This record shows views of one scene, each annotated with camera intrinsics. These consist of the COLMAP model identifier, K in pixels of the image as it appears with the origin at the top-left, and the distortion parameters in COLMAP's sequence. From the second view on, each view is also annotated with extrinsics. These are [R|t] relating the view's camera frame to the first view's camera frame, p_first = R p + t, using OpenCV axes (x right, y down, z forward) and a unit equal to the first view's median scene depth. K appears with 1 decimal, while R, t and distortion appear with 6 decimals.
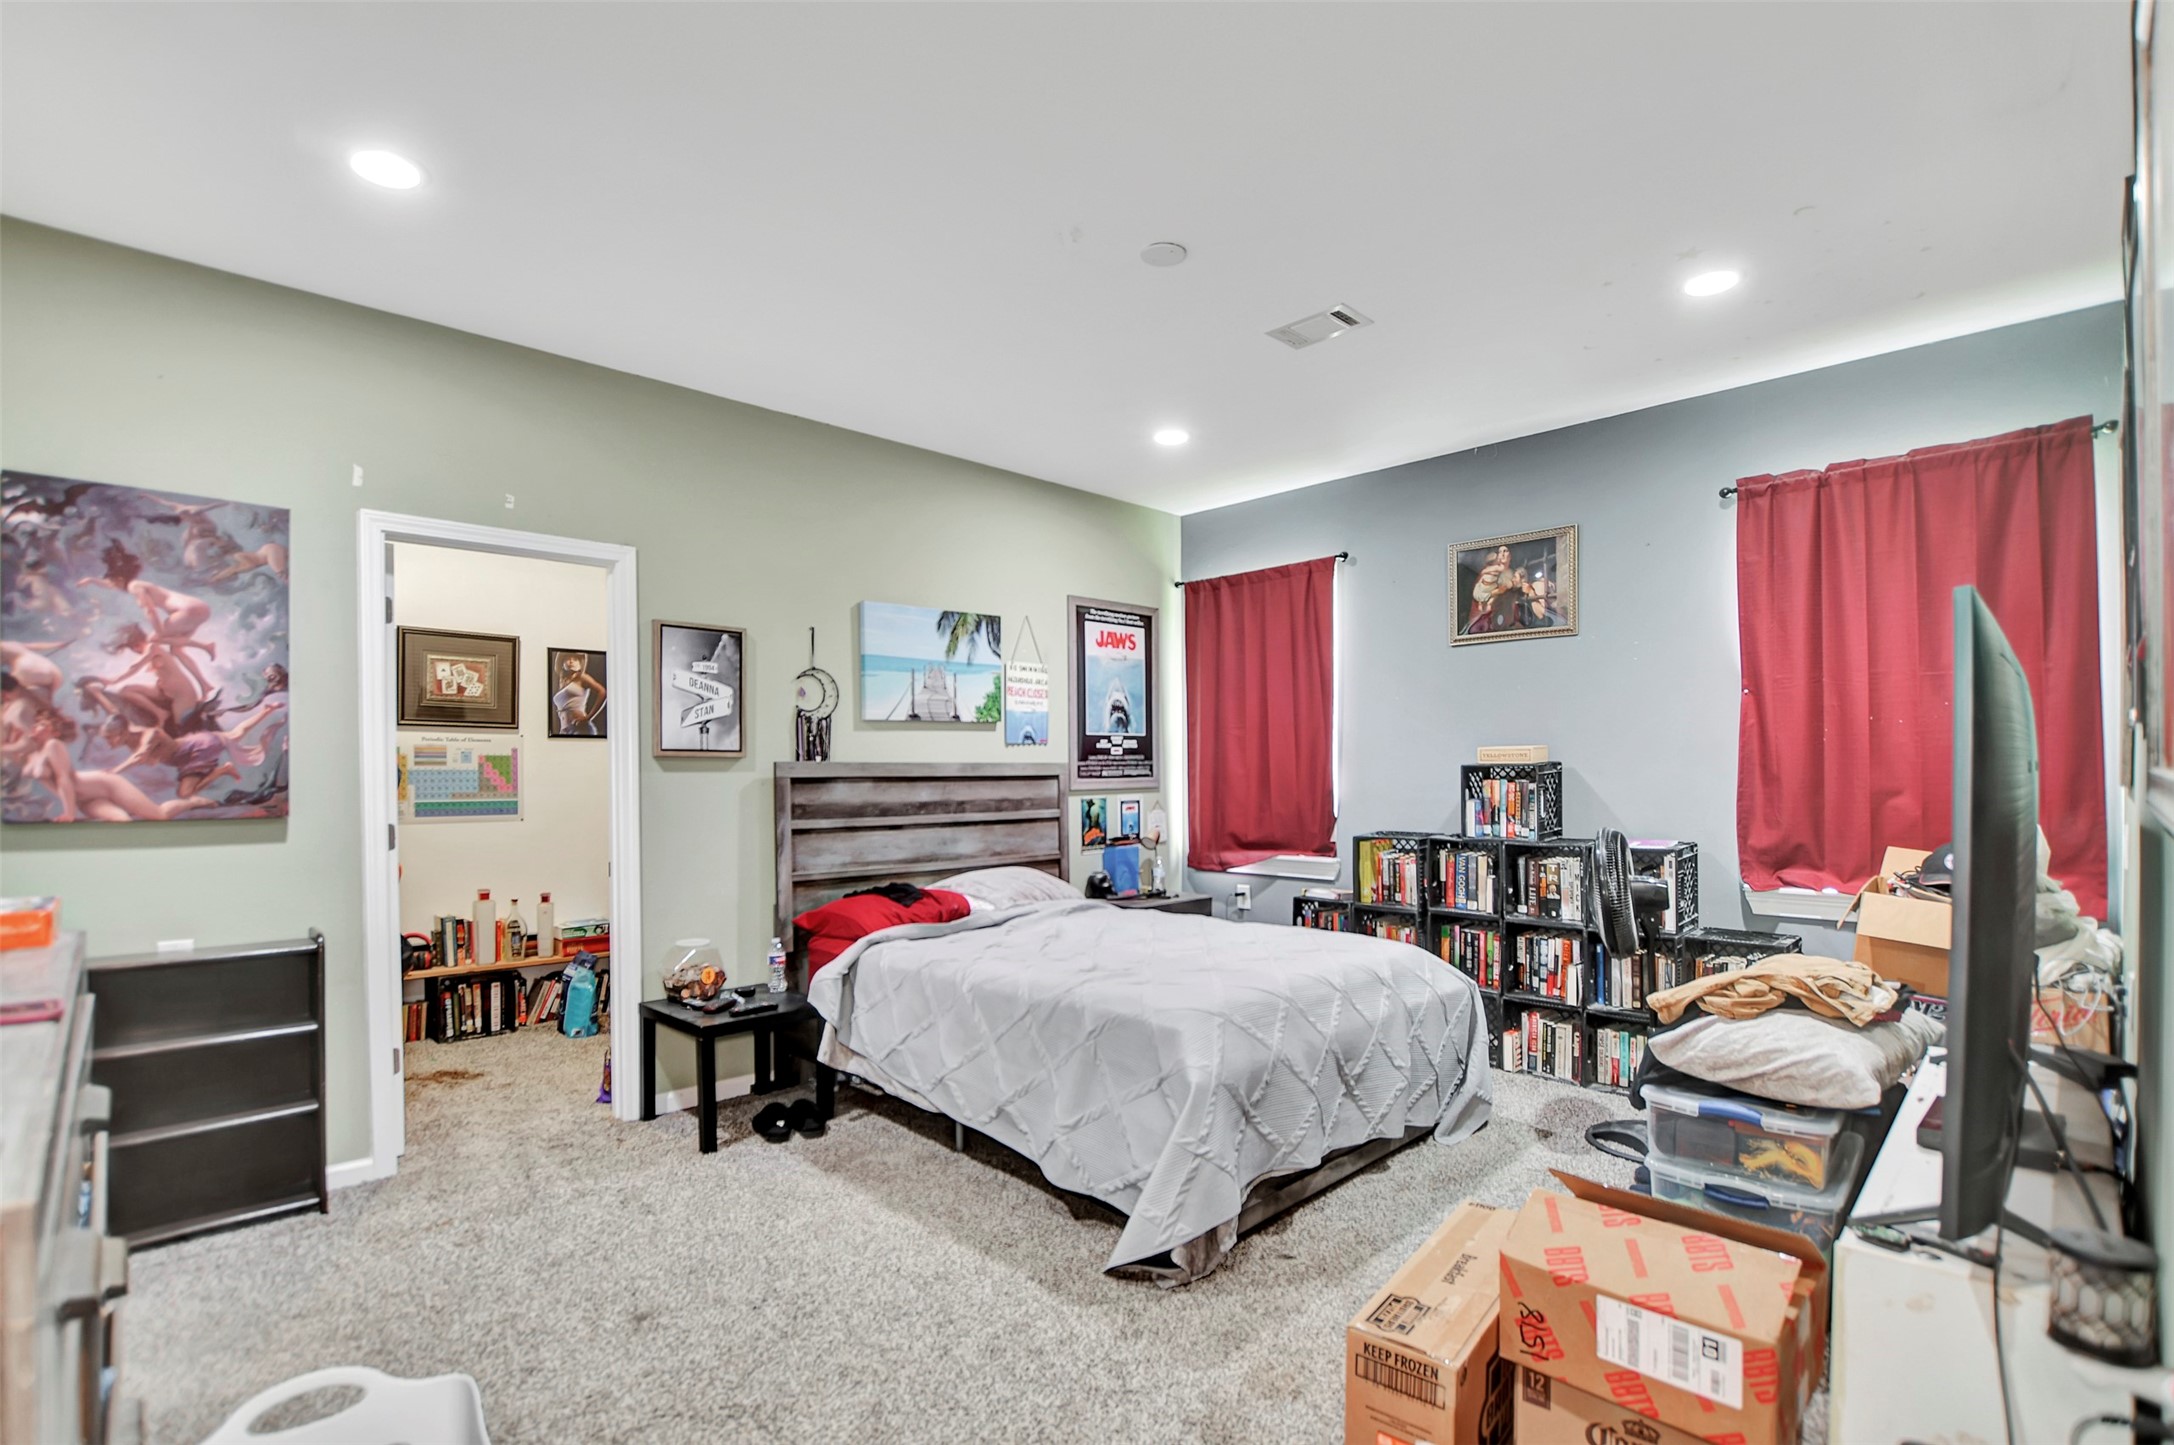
lens RADIAL K [[983.2, 0, 1054.1], [0, 983.2, 748.2], [0, 0, 1]] dist [-0.016668, 0.000455]
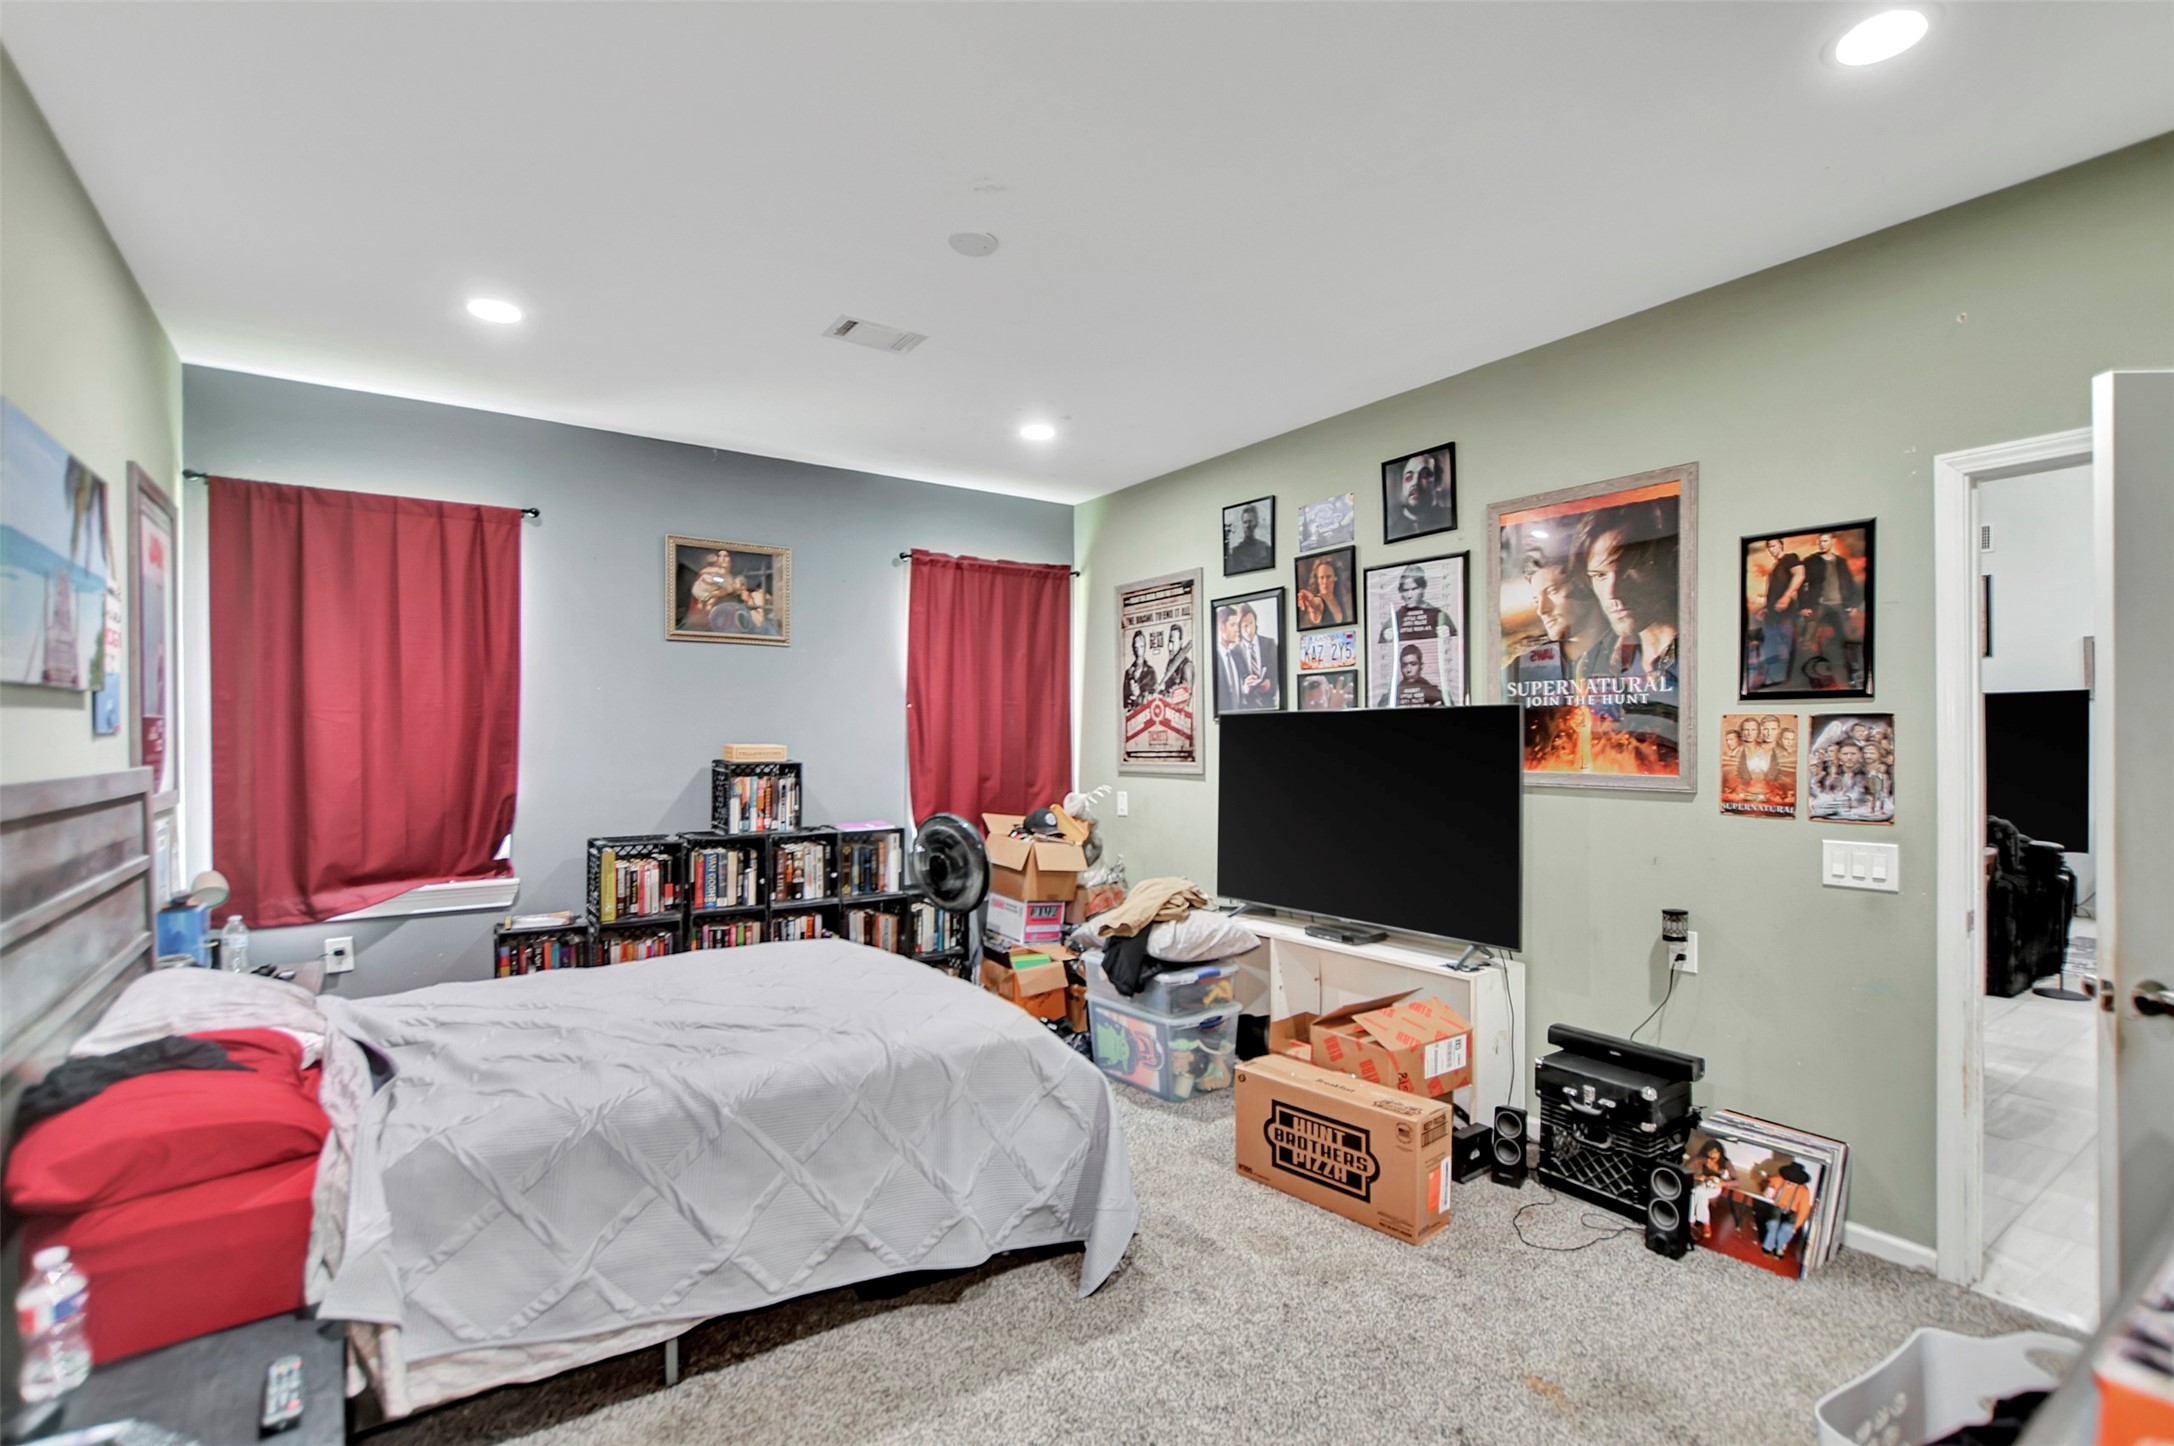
lens RADIAL K [[983.2, 0, 1054.1], [0, 983.2, 748.7], [0, 0, 1]] dist [-0.016668, 0.000455]
pose [[0.175602, -0.003956, 0.984453, -0.508729], [-0.015493, 0.999857, 0.006781, -0.010297], [-0.984339, -0.016443, 0.175516, 0.481746]]
